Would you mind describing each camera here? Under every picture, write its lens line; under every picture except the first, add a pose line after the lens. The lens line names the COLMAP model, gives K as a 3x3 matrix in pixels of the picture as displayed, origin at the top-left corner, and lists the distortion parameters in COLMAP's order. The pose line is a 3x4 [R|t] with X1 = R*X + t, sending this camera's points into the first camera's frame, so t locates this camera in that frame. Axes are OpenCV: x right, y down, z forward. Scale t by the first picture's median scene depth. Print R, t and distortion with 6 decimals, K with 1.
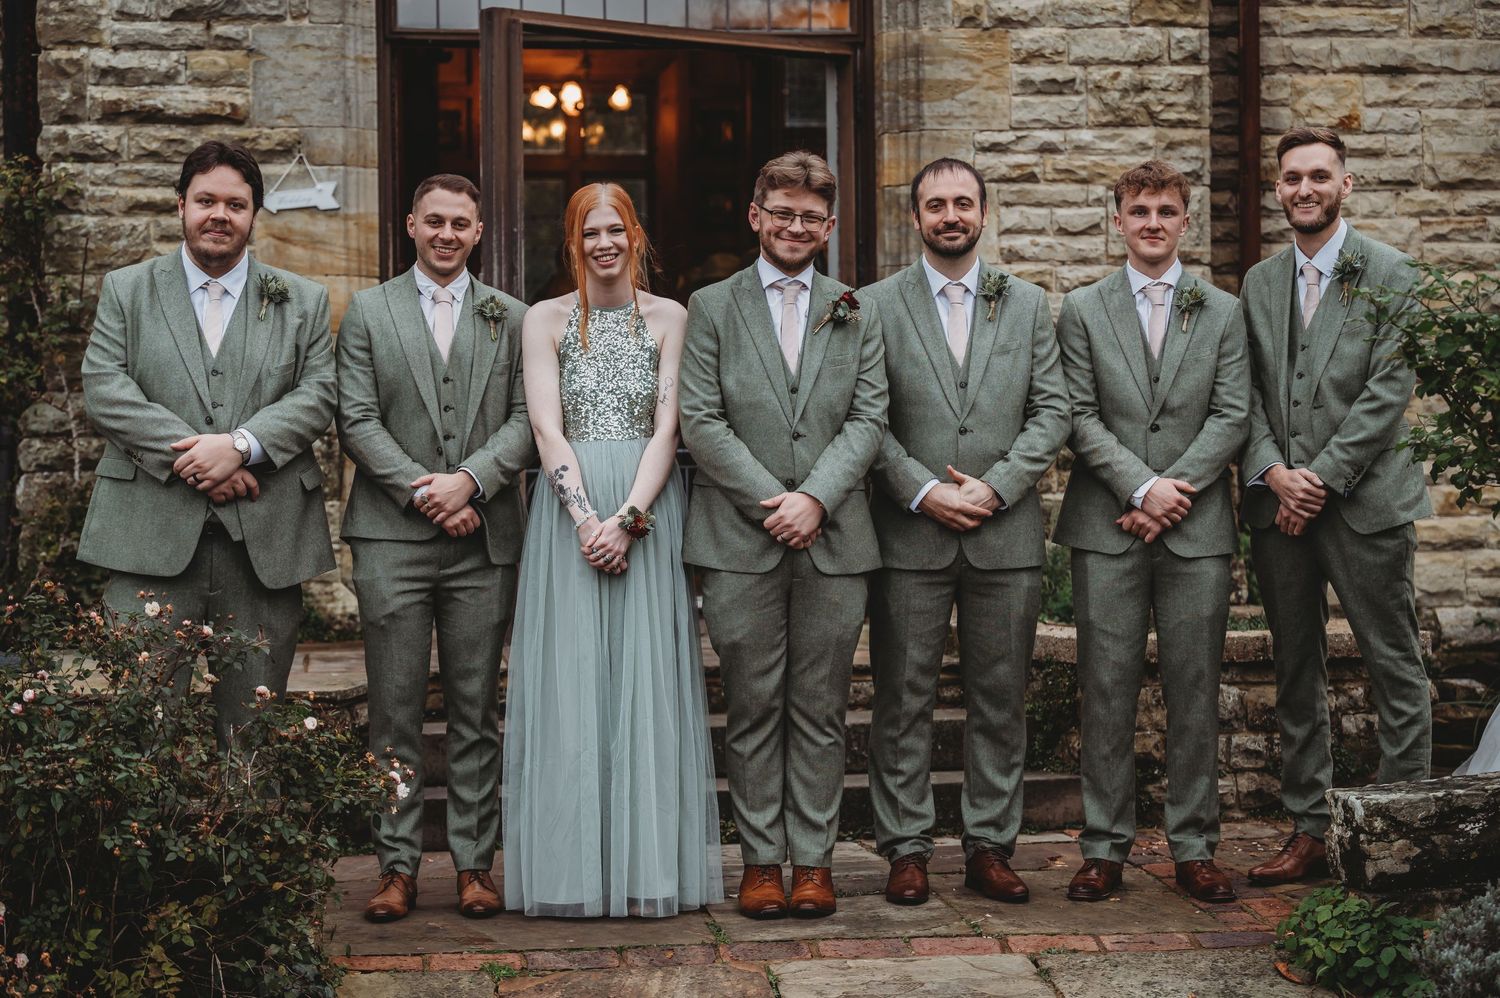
lens RADIAL K [[3522.9, 0, 721.6], [0, 3522.9, 492.6], [0, 0, 1]] dist [0.004349, -0.403908]
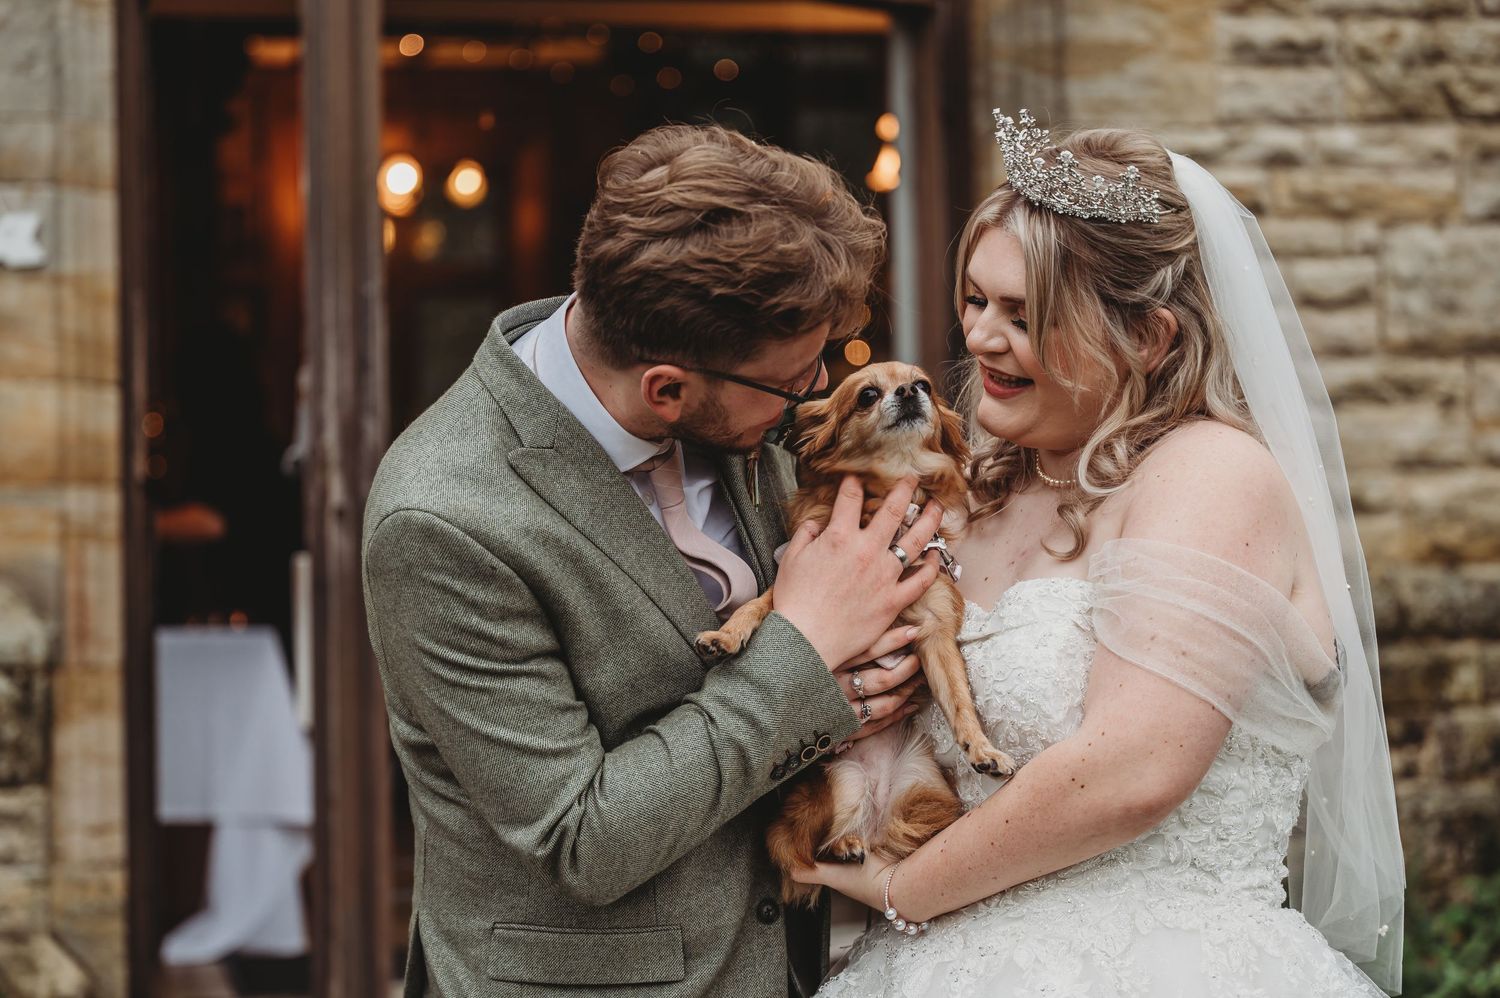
lens RADIAL K [[3564.1, 0, 750.0], [0, 3564.1, 499.0], [0, 0, 1]] dist [0.030280, -0.403506]
pose [[0.997652, -0.009986, 0.067748, -0.035104], [0.013878, 0.998265, -0.057229, -0.009343], [-0.067059, 0.058035, 0.996060, 0.423250]]
